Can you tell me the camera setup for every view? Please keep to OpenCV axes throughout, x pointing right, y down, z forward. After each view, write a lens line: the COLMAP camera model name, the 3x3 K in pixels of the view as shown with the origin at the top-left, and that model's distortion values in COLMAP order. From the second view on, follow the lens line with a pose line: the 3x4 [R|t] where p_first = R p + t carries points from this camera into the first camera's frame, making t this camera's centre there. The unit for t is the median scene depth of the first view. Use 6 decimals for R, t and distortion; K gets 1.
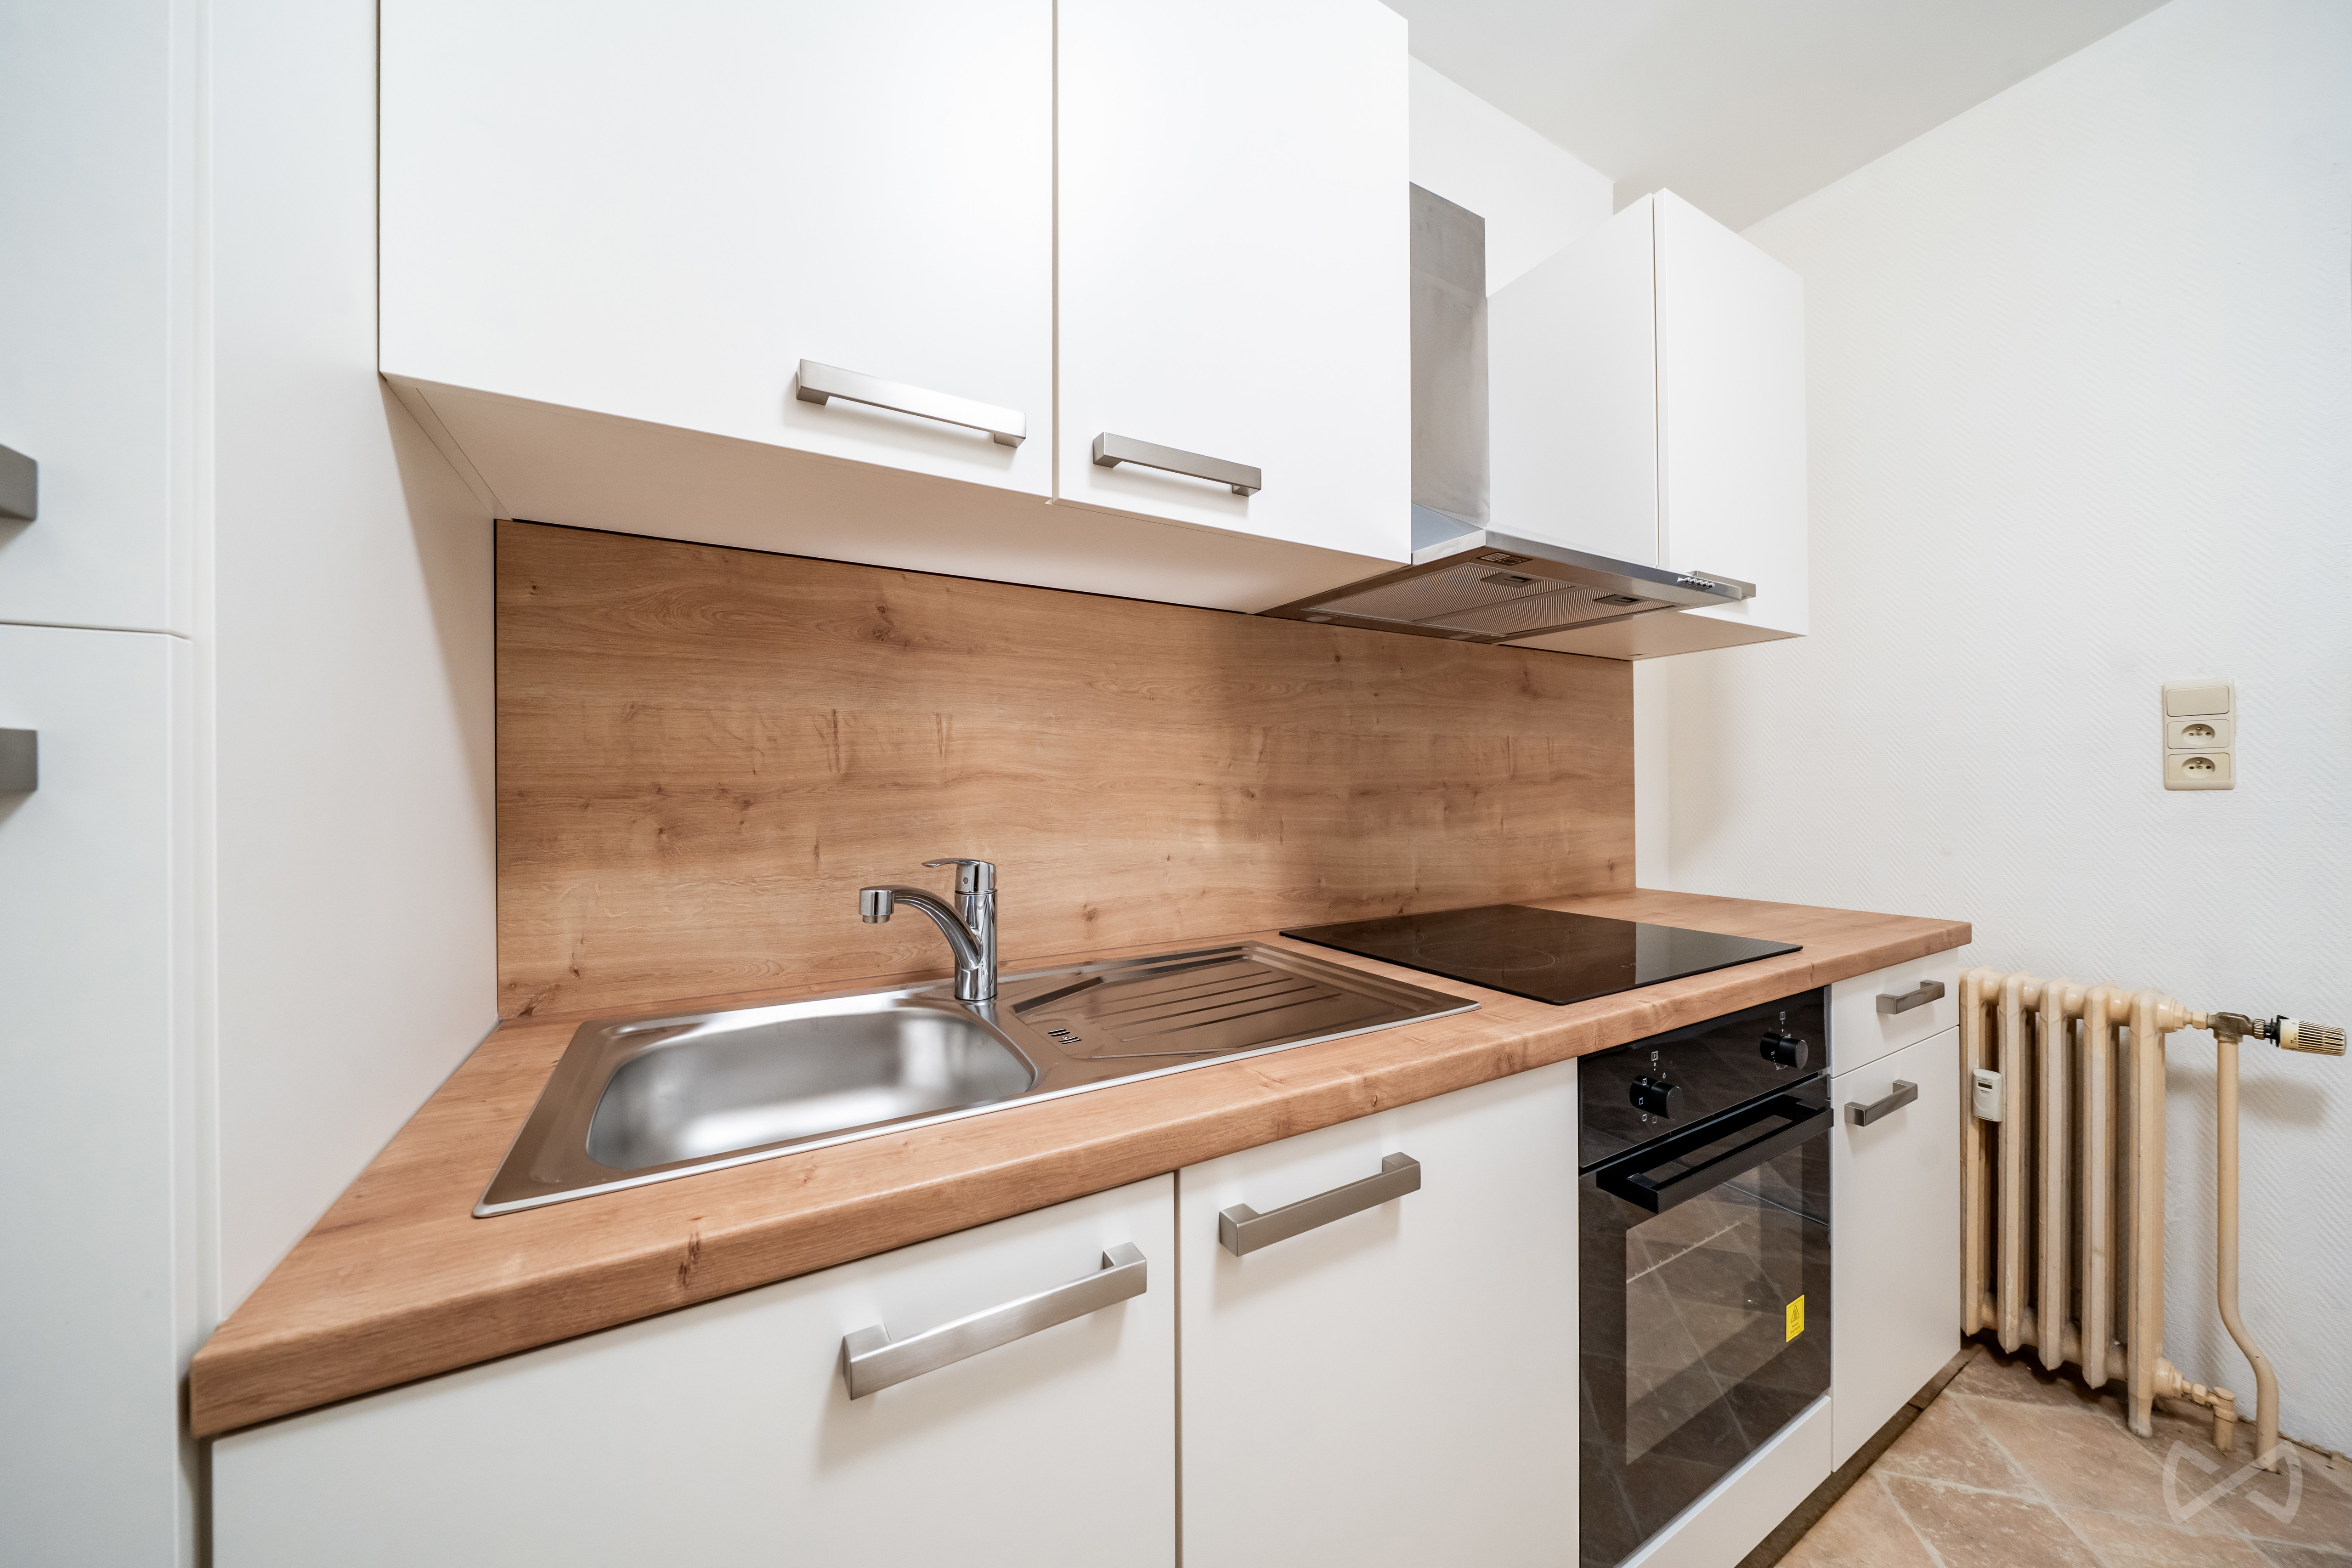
lens RADIAL K [[978.9, 0, 1215.6], [0, 978.9, 786.1], [0, 0, 1]] dist [-0.000513, -0.000167]
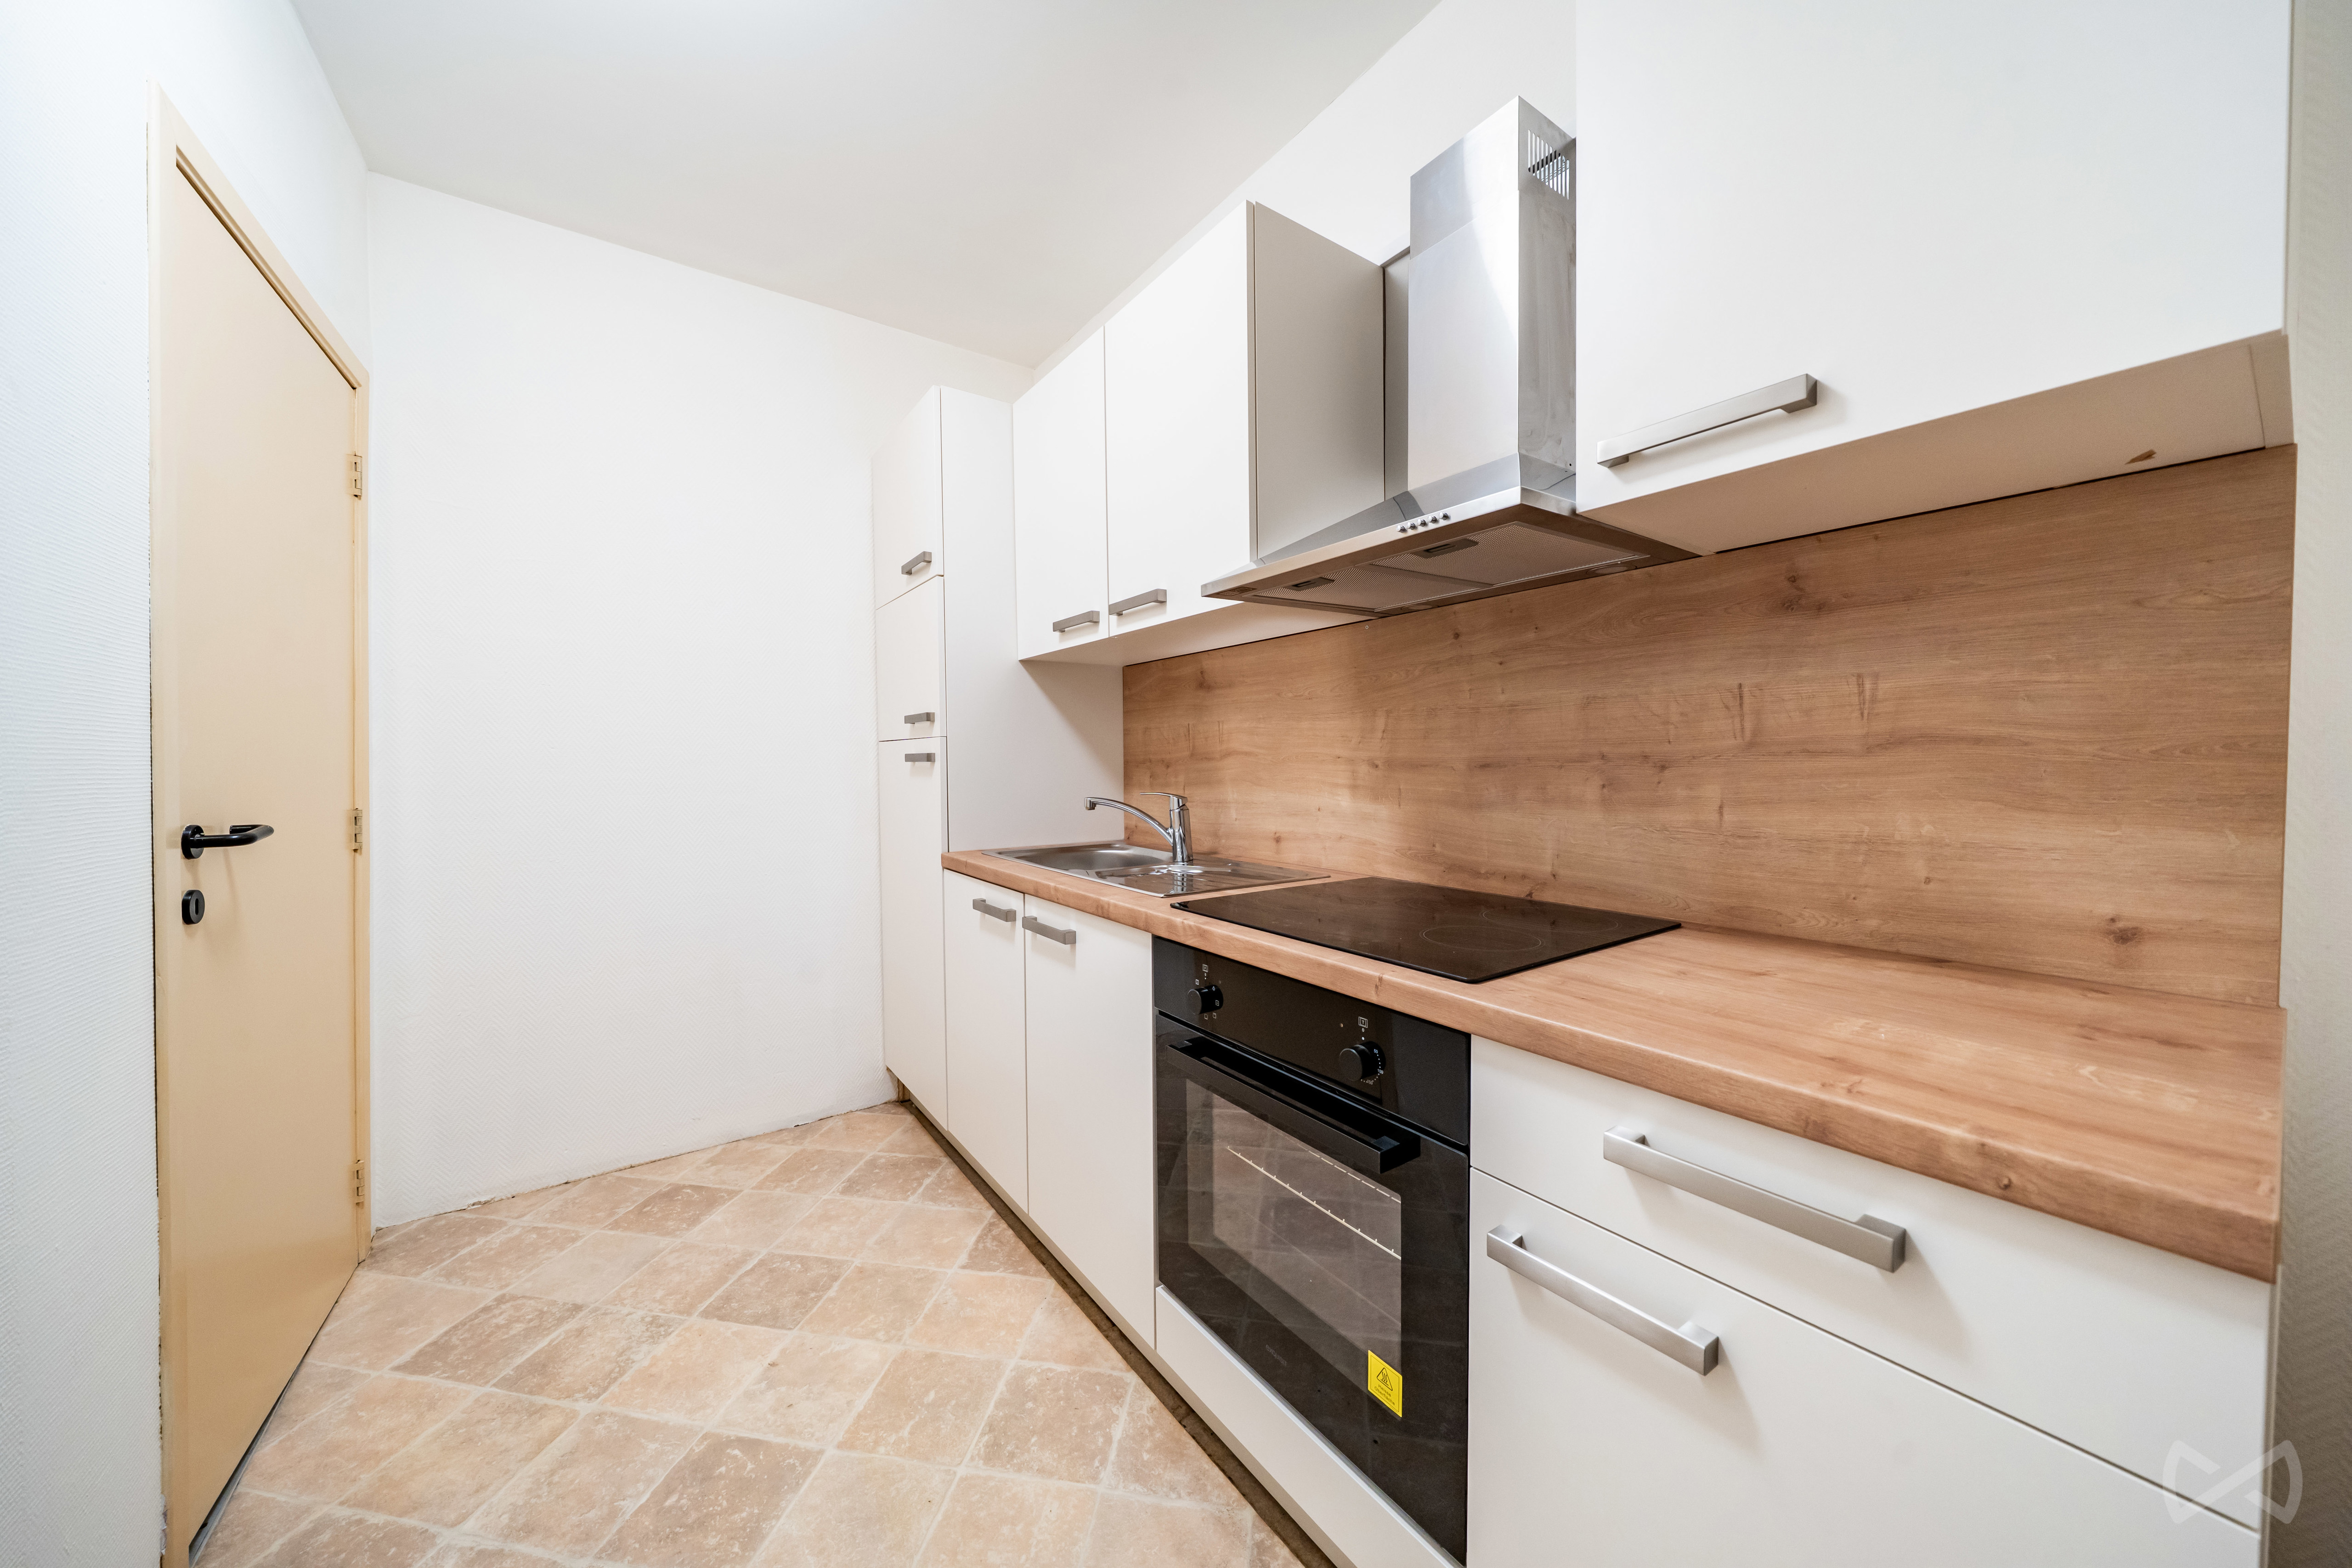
lens RADIAL K [[800.8, 0, 1168.5], [0, 800.8, 785.1], [0, 0, 1]] dist [-0.005288, -0.000274]
pose [[-0.026322, 0.038095, -0.998927, 0.968826], [0.008862, 0.999243, 0.037874, -0.006639], [0.999614, -0.007855, -0.026639, 0.700657]]
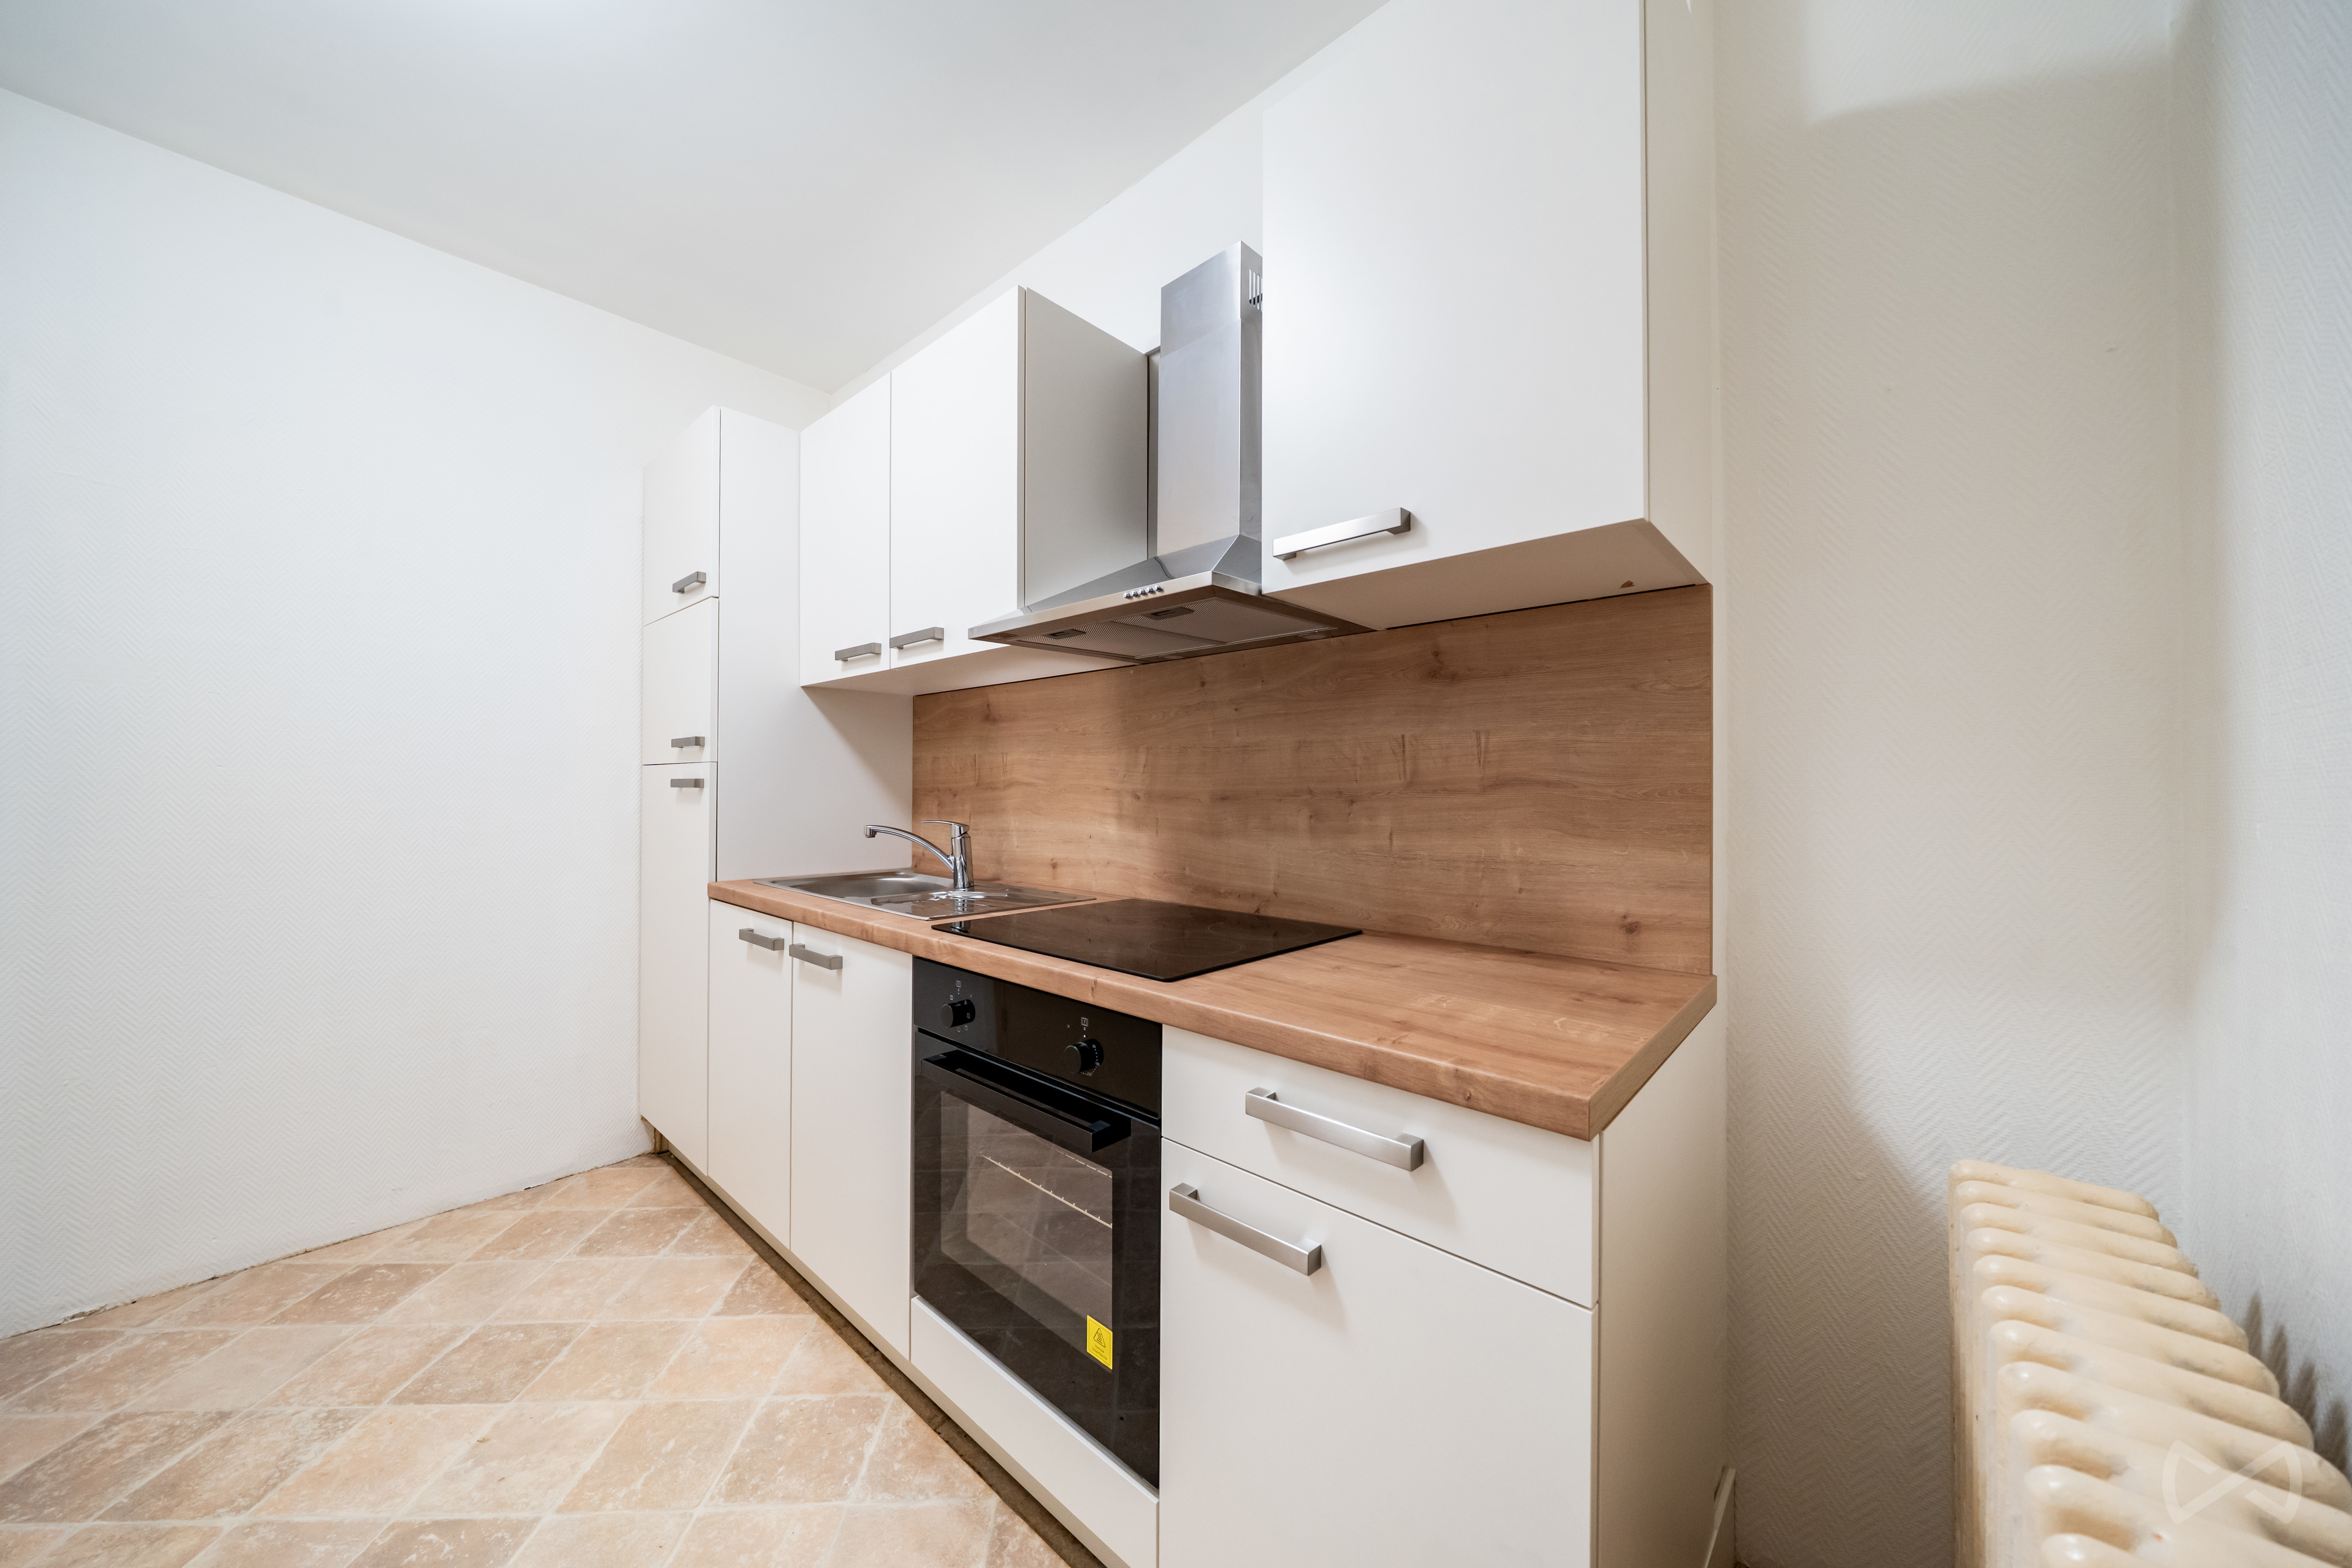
lens RADIAL K [[811.5, 0, 1170.9], [0, 811.5, 782.3], [0, 0, 1]] dist [-0.007011, 0.001162]
pose [[0.190373, 0.000147, -0.981712, 1.058737], [-0.005608, 0.999984, -0.000938, -0.010057], [0.981696, 0.005684, 0.190371, 0.760576]]
